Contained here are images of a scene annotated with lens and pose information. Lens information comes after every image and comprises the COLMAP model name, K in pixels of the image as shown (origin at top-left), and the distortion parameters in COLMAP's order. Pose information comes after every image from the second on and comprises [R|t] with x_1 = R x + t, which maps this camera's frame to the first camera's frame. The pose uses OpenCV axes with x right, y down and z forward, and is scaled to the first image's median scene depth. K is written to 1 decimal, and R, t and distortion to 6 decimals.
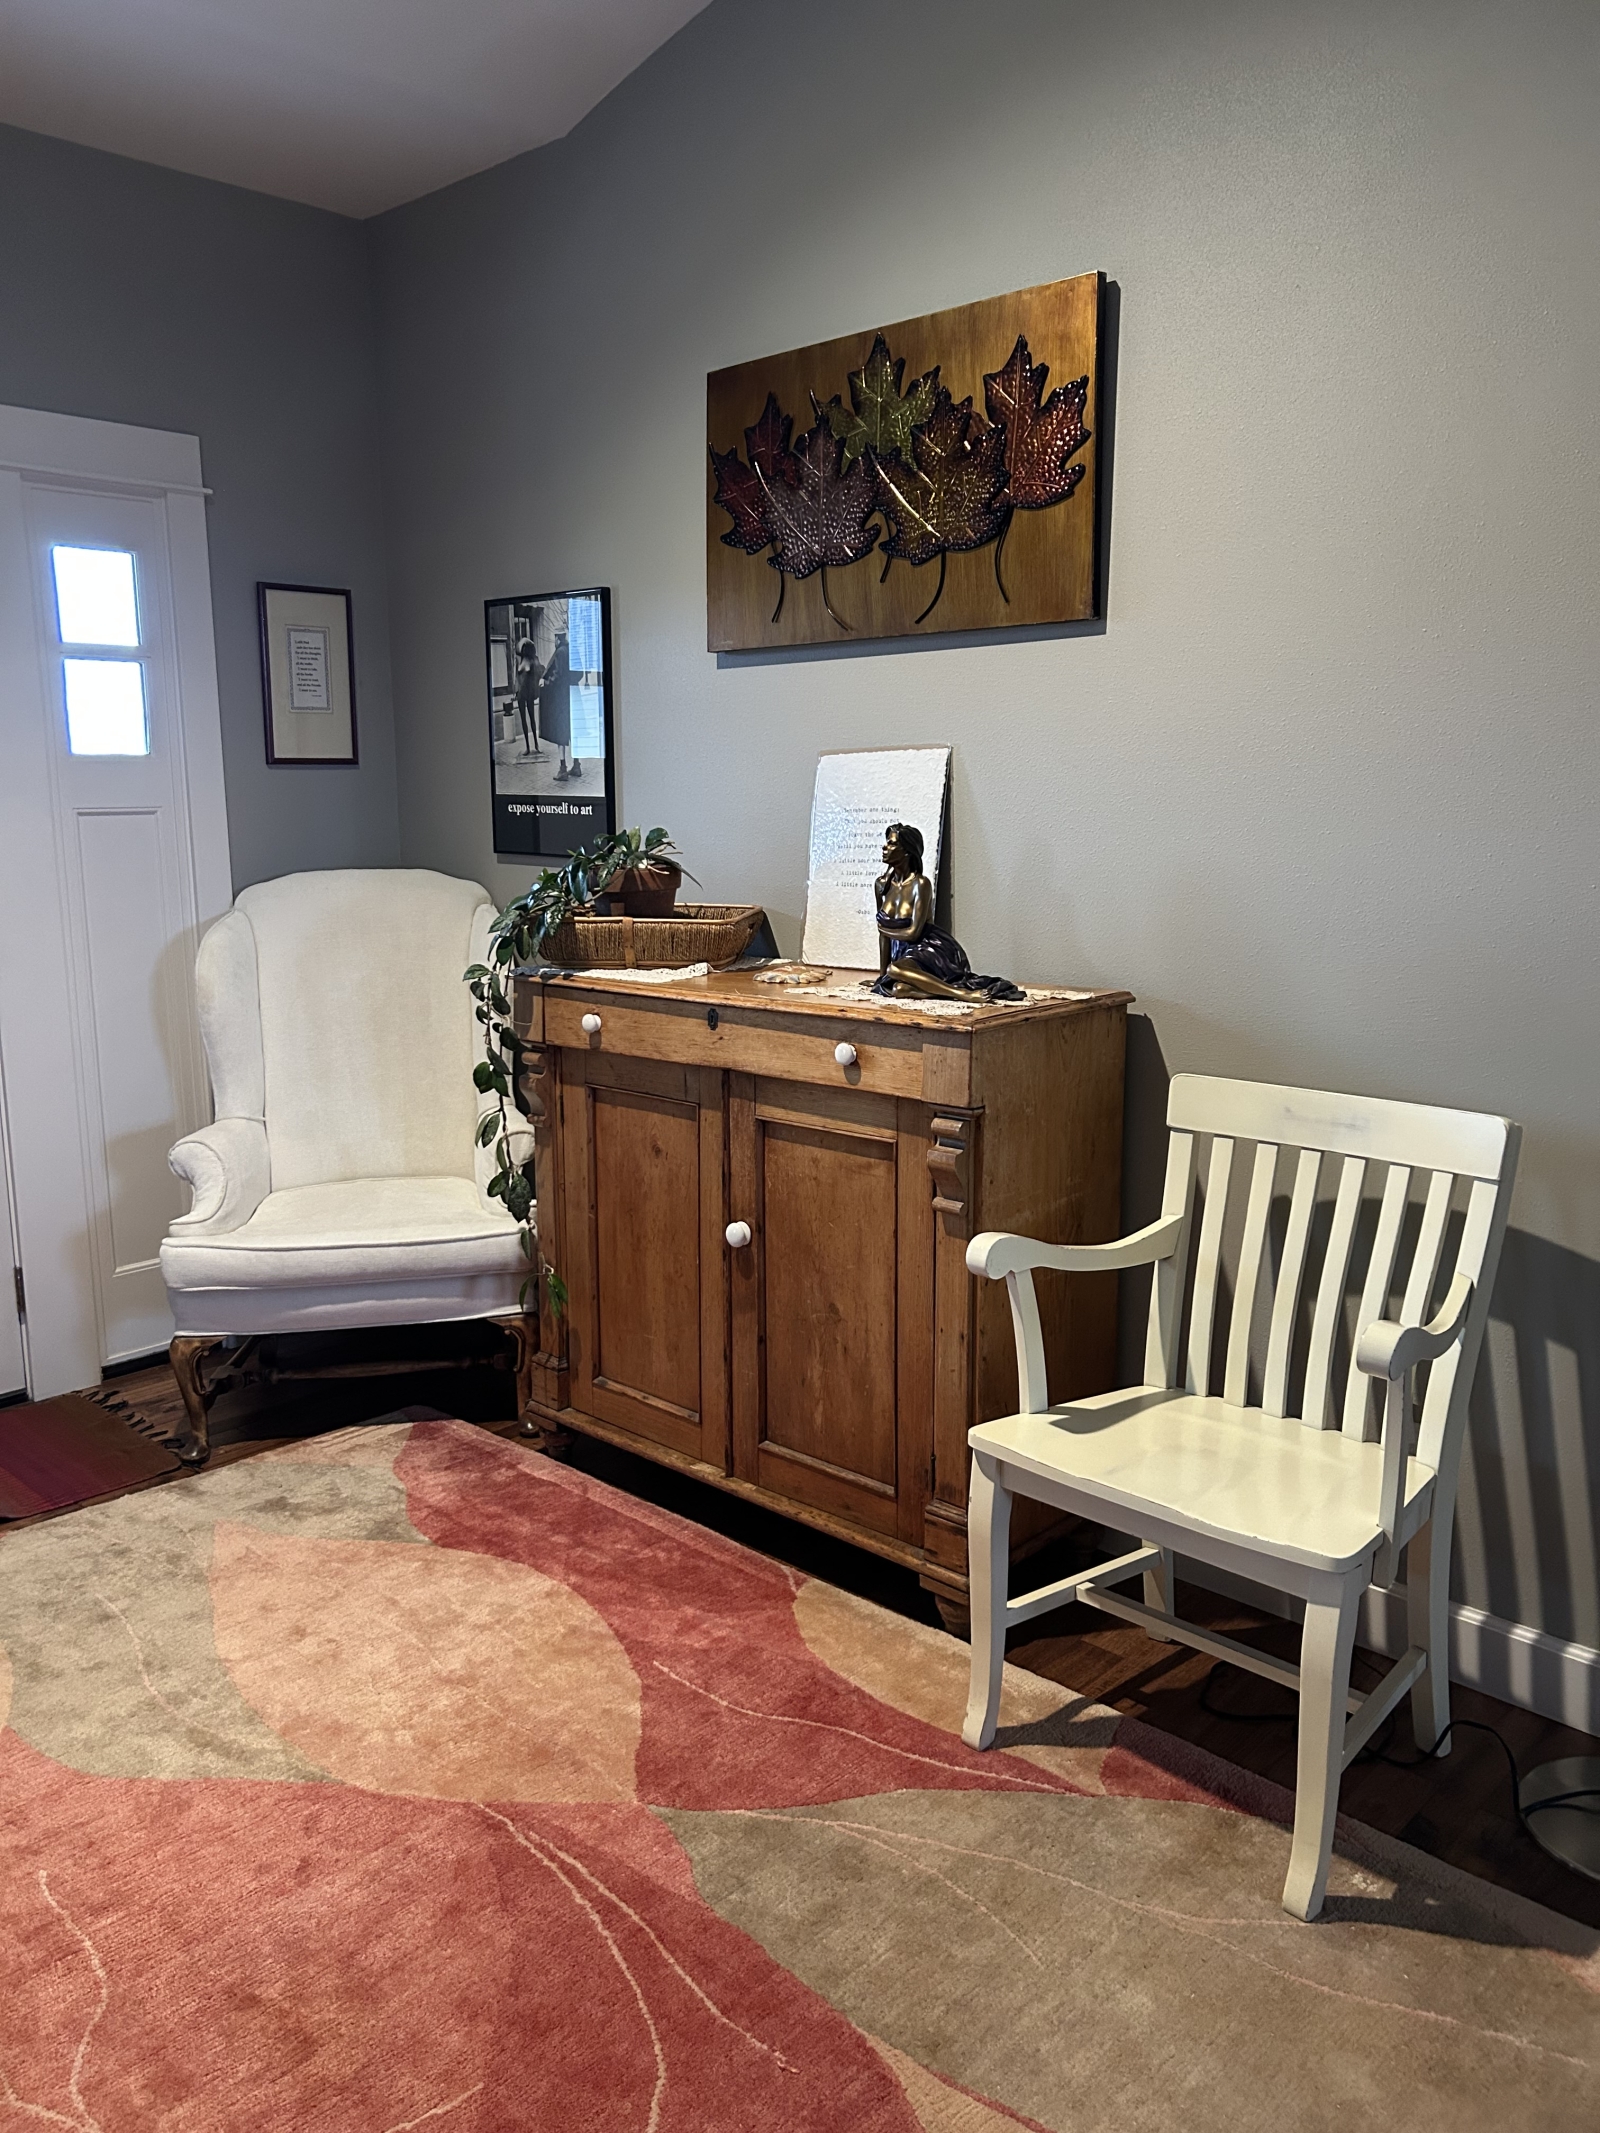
lens RADIAL K [[1617.2, 0, 800.0], [0, 1617.2, 1066.5], [0, 0, 1]] dist [0.078254, -0.045878]
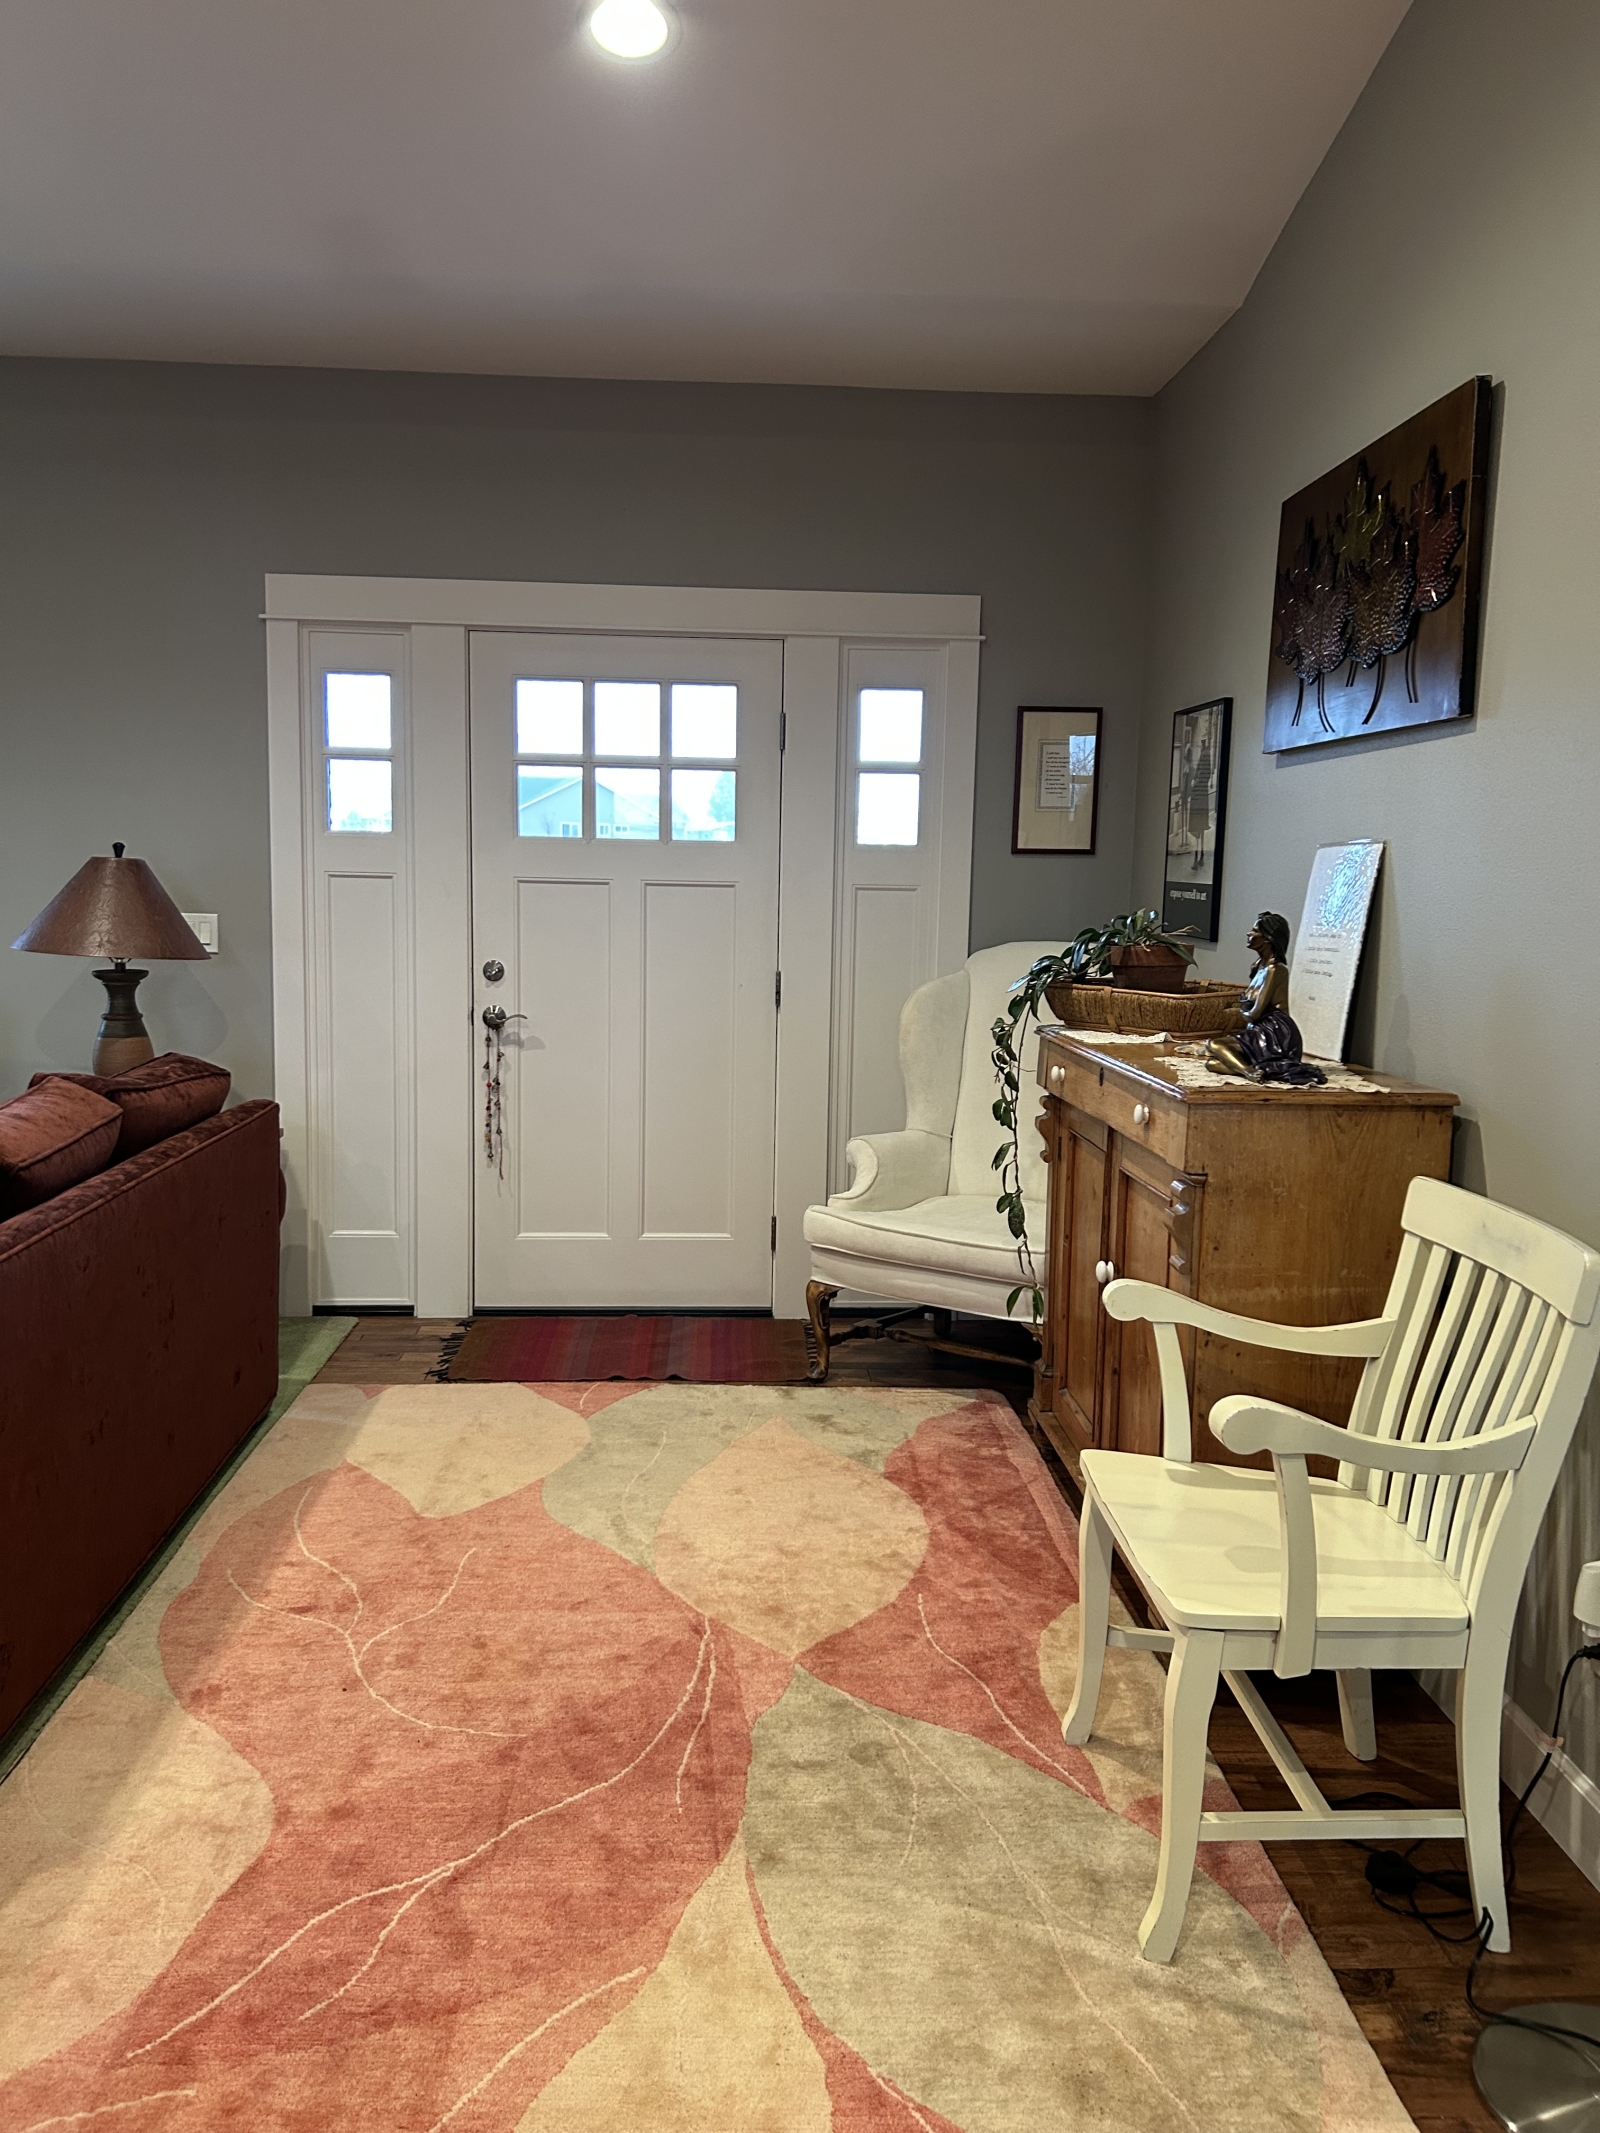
lens RADIAL K [[1617.2, 0, 800.0], [0, 1617.2, 1066.5], [0, 0, 1]] dist [0.078254, -0.045878]
pose [[0.728271, 0.106218, -0.677008, 0.531446], [-0.142444, 0.989801, 0.002064, -0.008377], [0.670322, 0.094932, 0.735973, 0.018271]]
